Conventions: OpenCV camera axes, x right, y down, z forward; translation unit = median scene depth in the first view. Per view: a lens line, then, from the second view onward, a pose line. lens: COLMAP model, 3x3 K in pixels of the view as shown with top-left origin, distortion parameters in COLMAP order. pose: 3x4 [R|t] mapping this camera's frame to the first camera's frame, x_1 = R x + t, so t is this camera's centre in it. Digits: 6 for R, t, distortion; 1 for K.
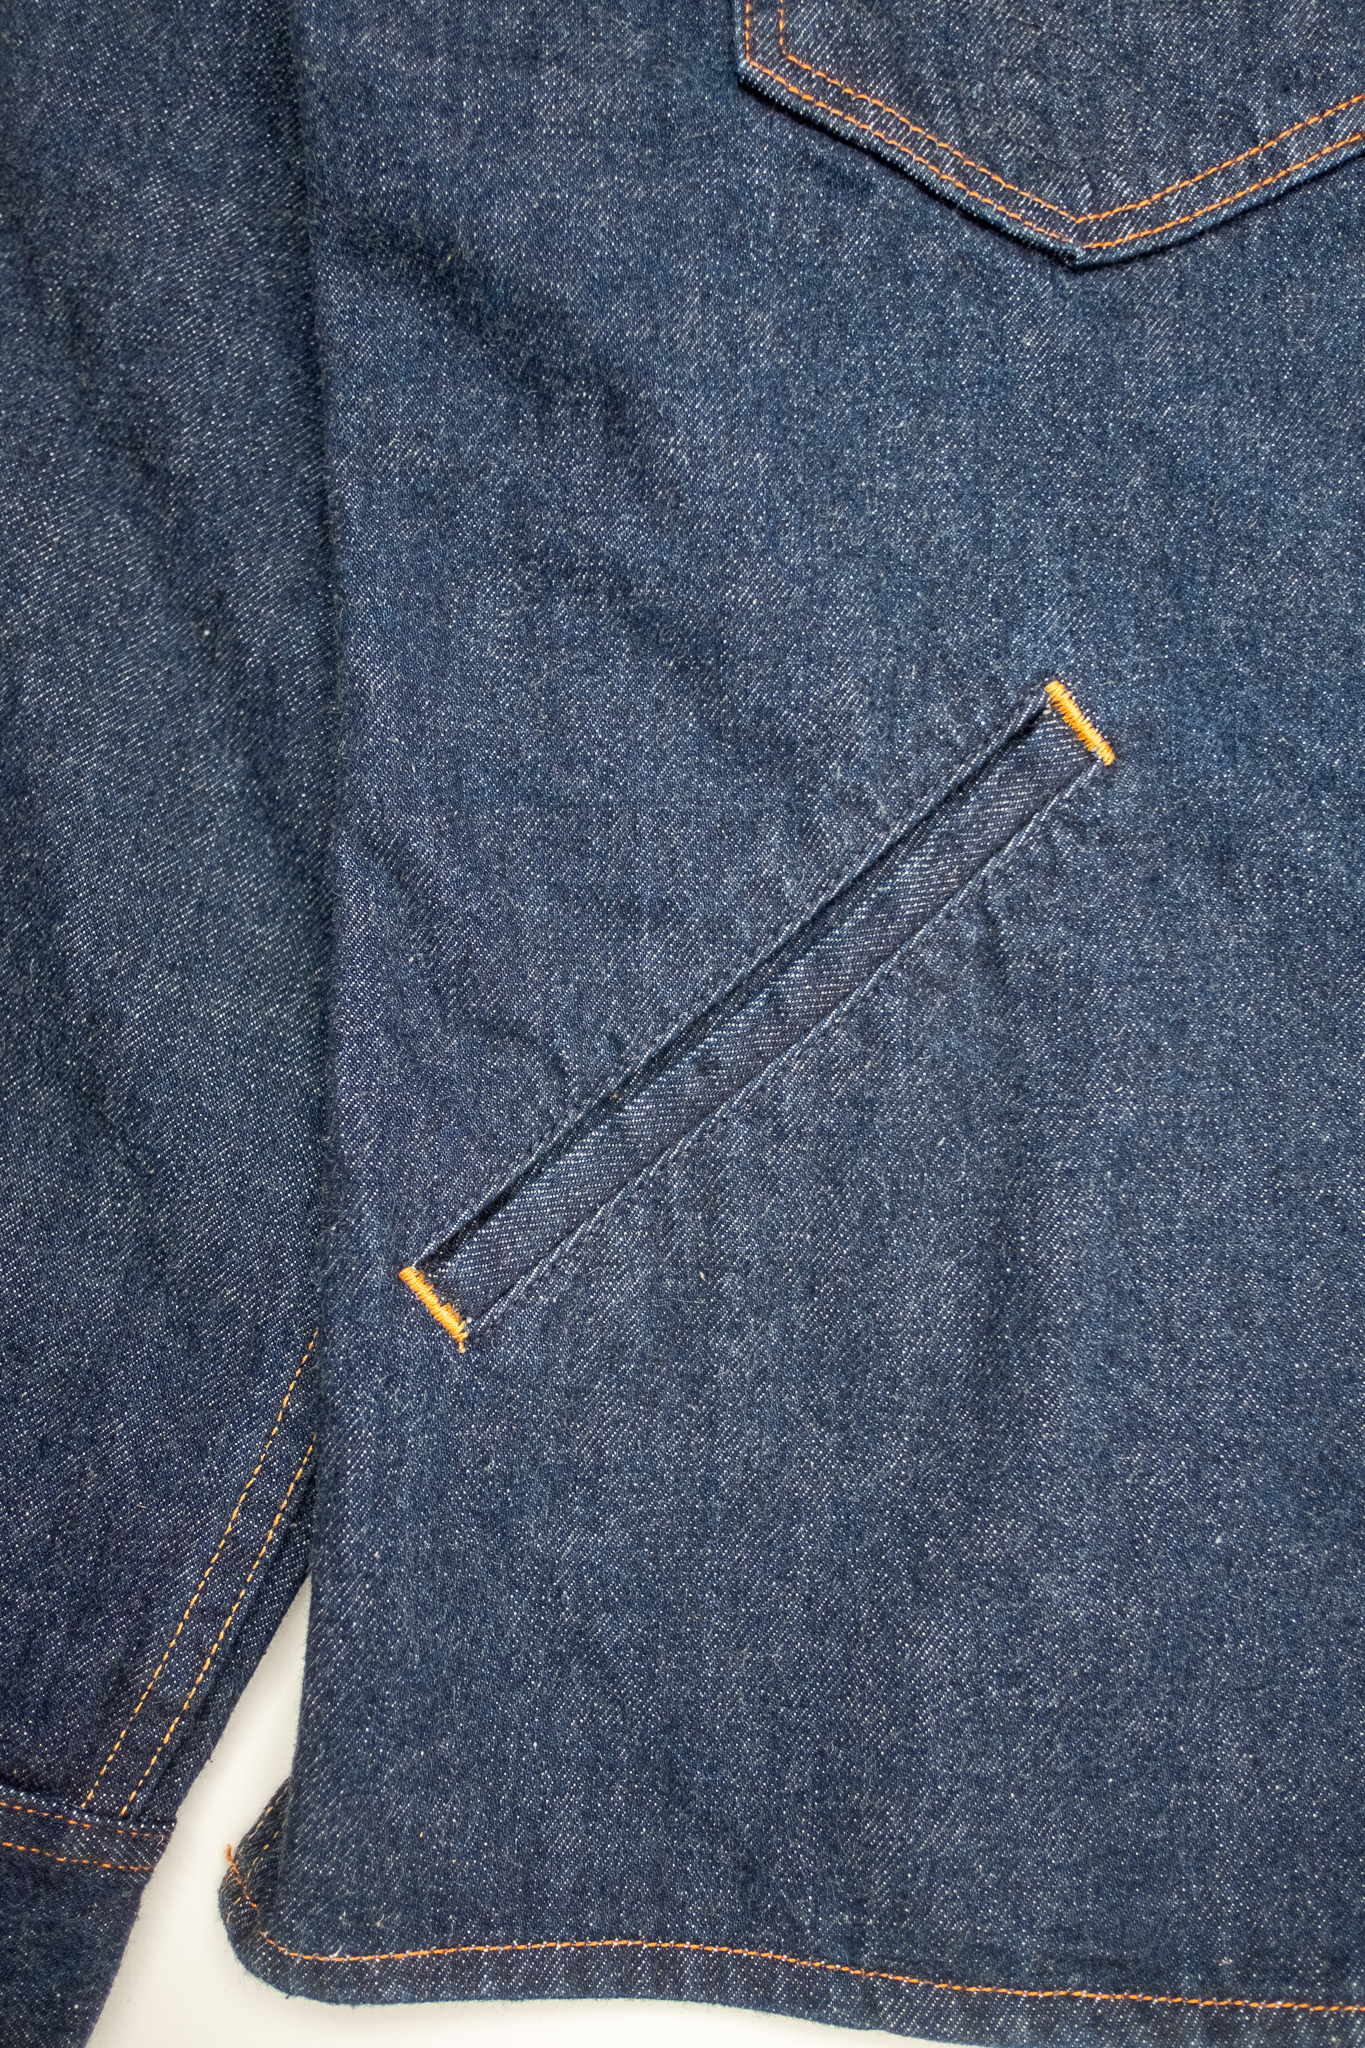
lens RADIAL K [[1672.4, 0, 726.0], [0, 1672.4, 1025.4], [0, 0, 1]] dist [-0.003631, -0.007243]
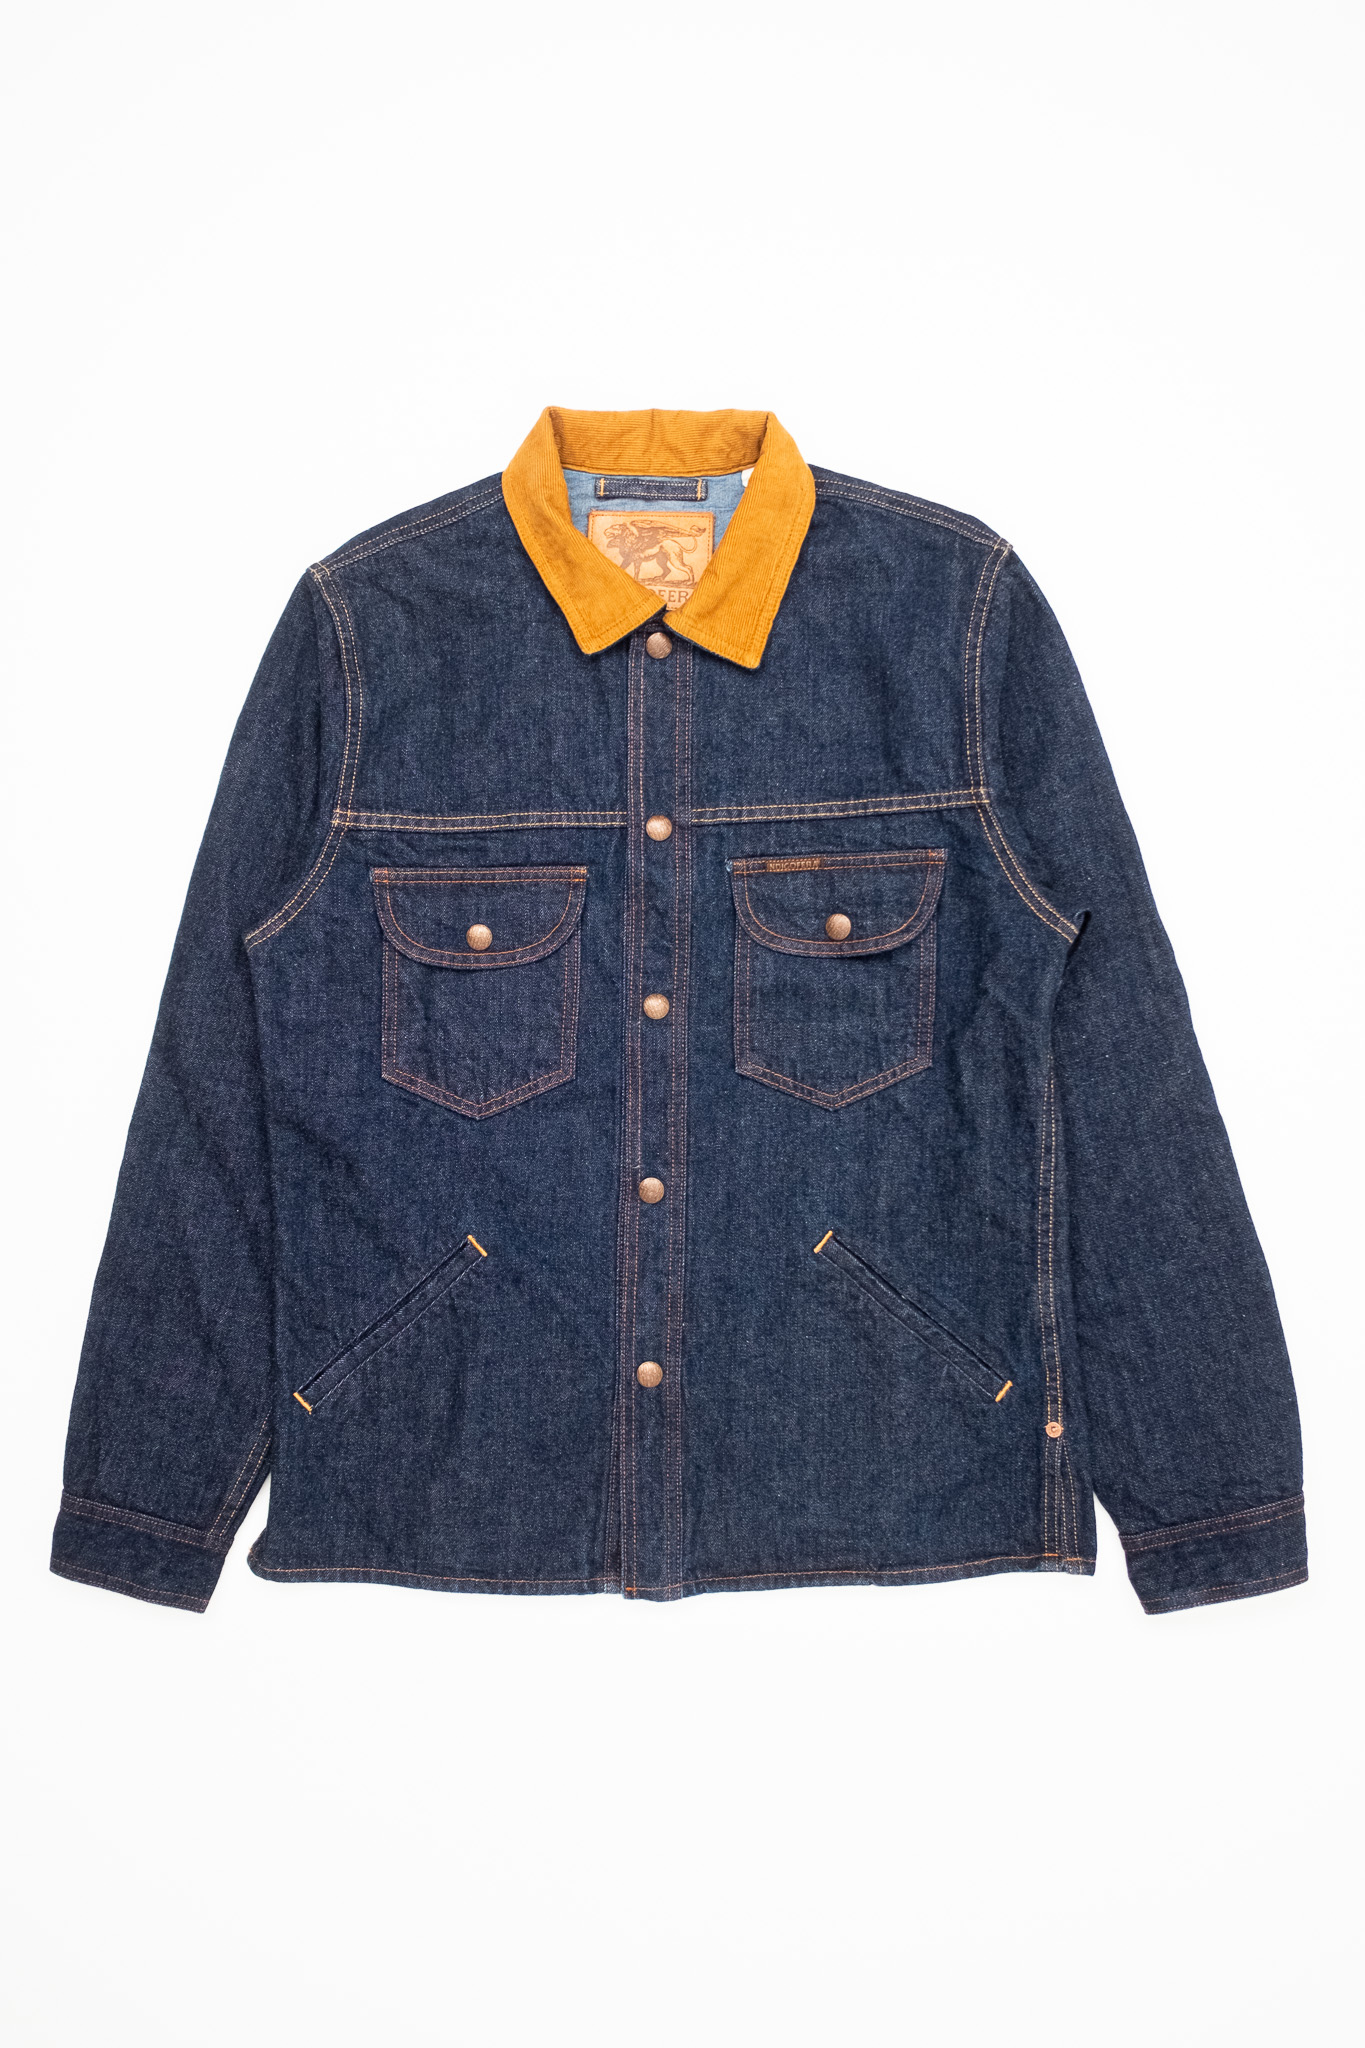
lens RADIAL K [[1574.7, 0, 684.3], [0, 1574.7, 1078.7], [0, 0, 1]] dist [-0.054085, -0.003186]
pose [[0.999263, 0.005901, 0.037943, 0.535310], [-0.007730, 0.998805, 0.048252, -0.721187], [-0.037612, -0.048509, 0.998114, -2.466839]]
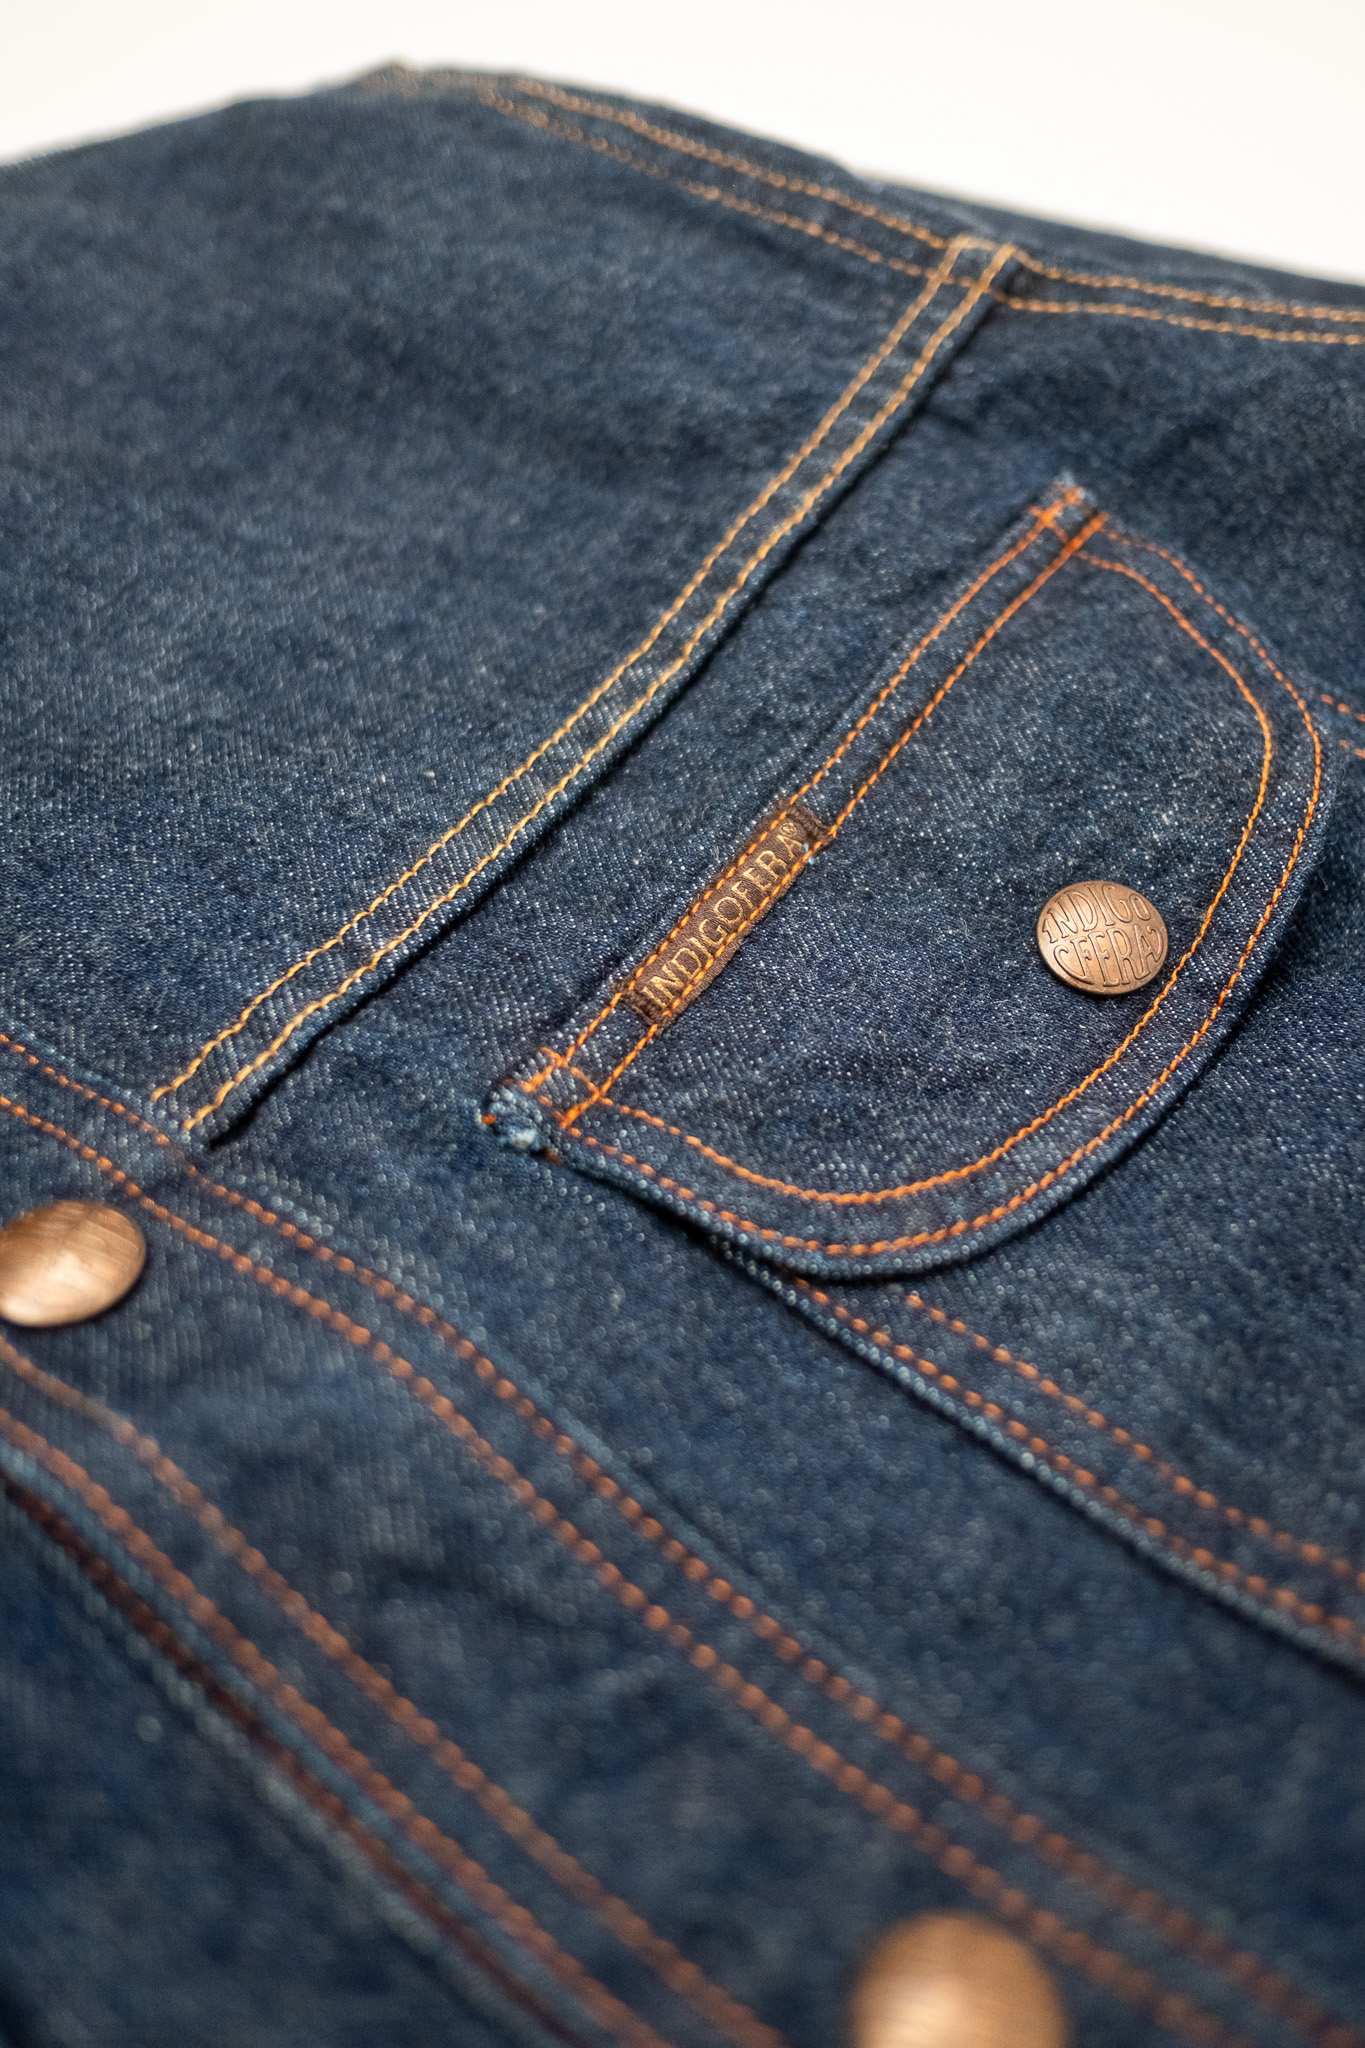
lens RADIAL K [[1672.4, 0, 726.0], [0, 1672.4, 1025.4], [0, 0, 1]] dist [-0.003631, -0.007243]
pose [[0.604079, -0.540991, 0.585164, 0.444489], [0.790087, 0.502539, -0.351023, -0.741532], [-0.104168, 0.674376, 0.731003, 0.463576]]
